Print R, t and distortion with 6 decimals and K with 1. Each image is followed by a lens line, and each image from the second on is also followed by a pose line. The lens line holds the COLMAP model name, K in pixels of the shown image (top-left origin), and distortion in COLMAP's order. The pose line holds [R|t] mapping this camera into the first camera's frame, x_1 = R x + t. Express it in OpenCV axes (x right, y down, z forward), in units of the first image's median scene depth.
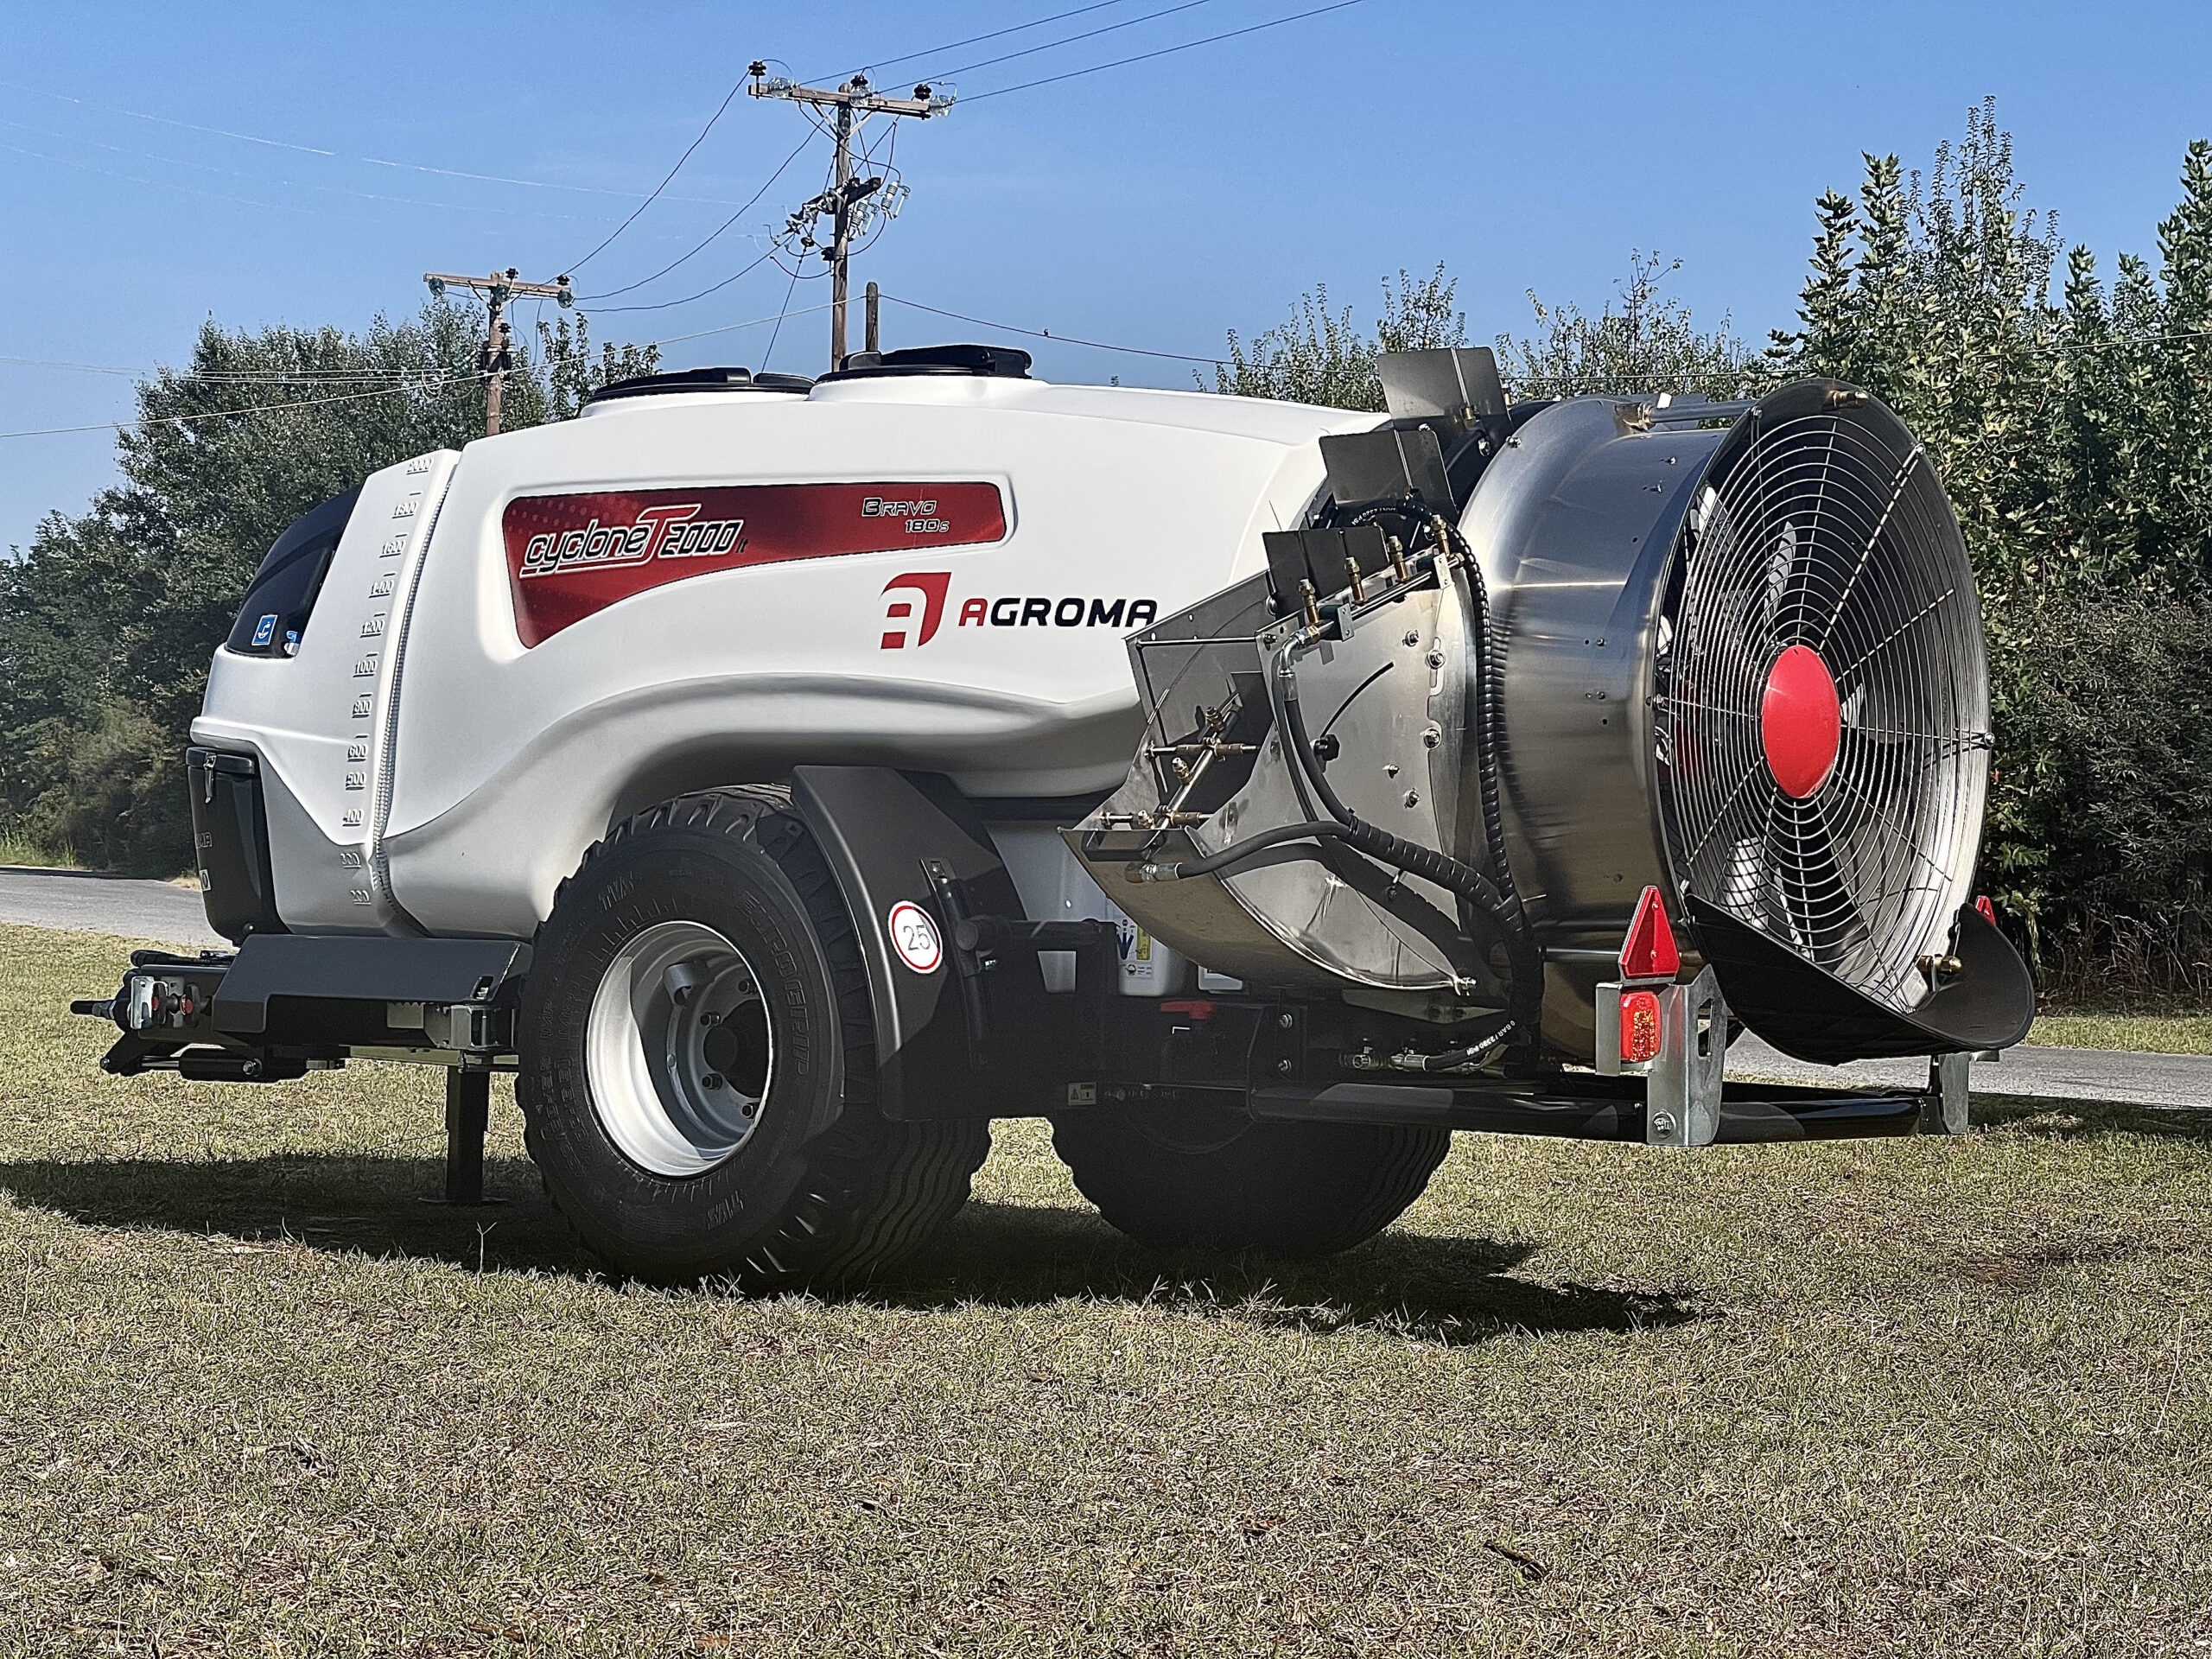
lens RADIAL K [[4125.1, 0, 1103.8], [0, 4125.1, 827.0], [0, 0, 1]] dist [0.302372, 0.000000]
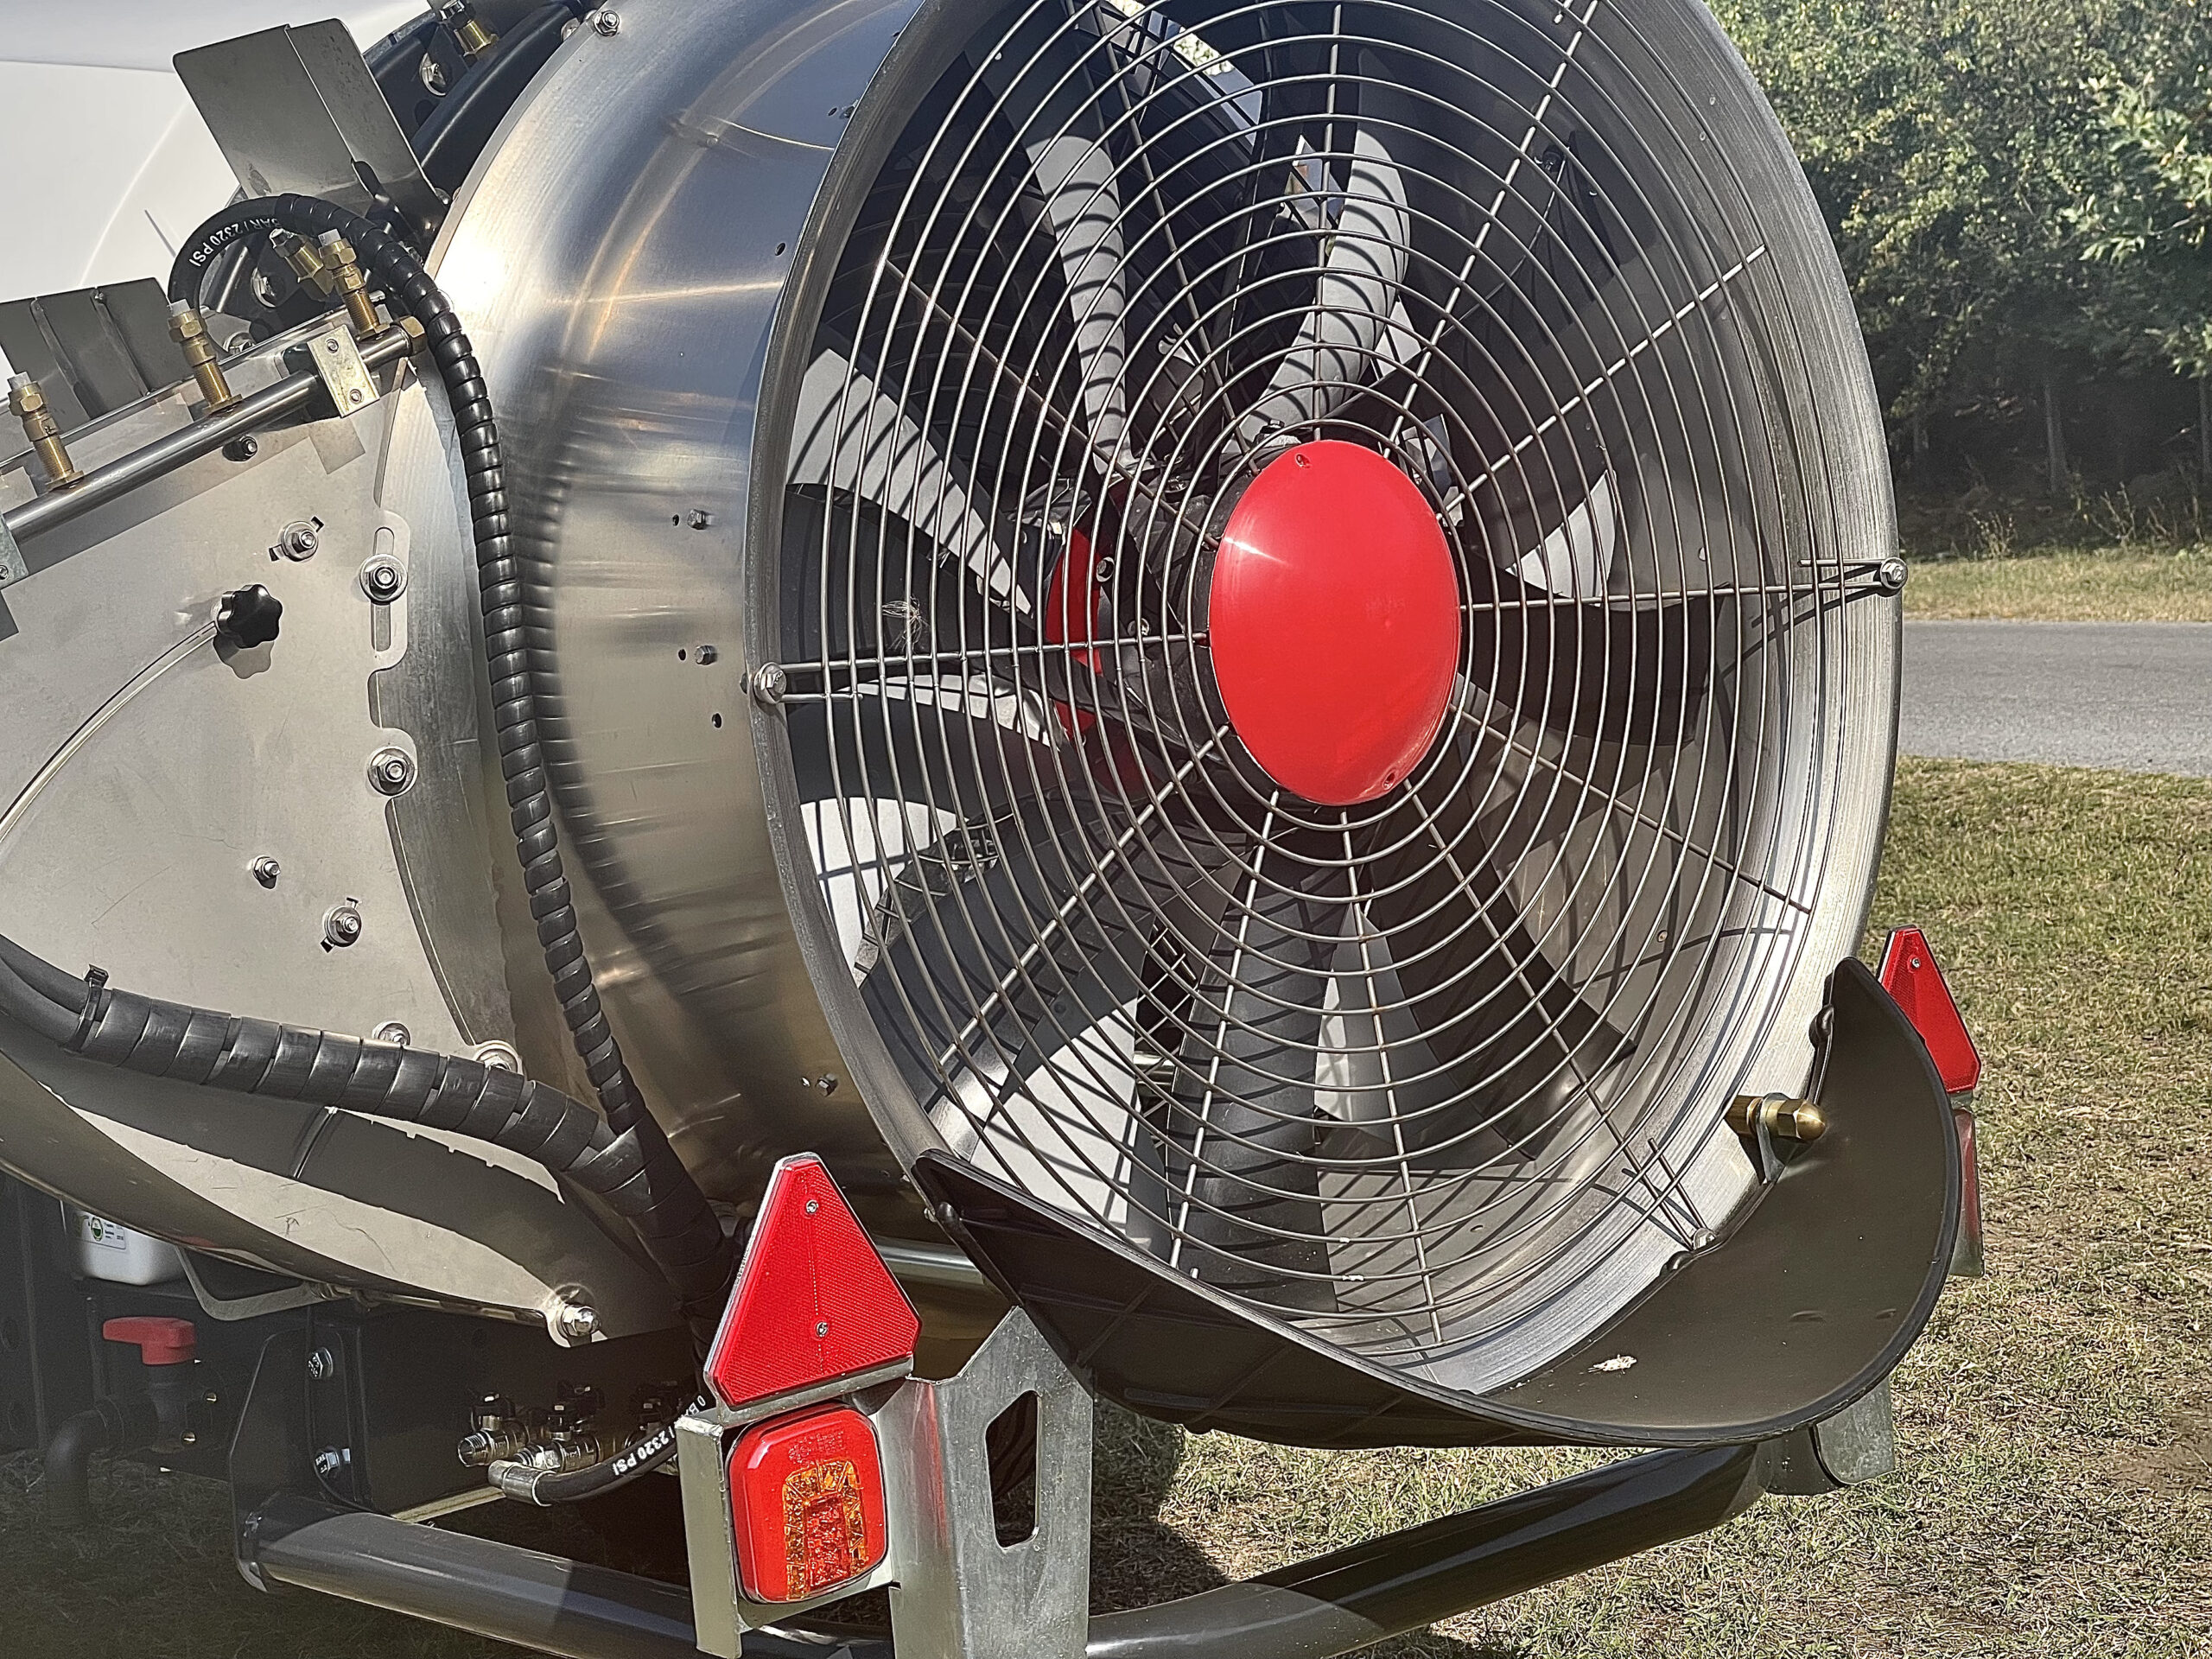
lens RADIAL K [[4125.1, 0, 1109.0], [0, 4125.1, 833.3], [0, 0, 1]] dist [0.302372, 0.000000]
pose [[0.981214, -0.079452, -0.175800, 0.217322], [0.098734, 0.989686, 0.103790, -0.050329], [0.165740, -0.119197, 0.978939, 0.583194]]
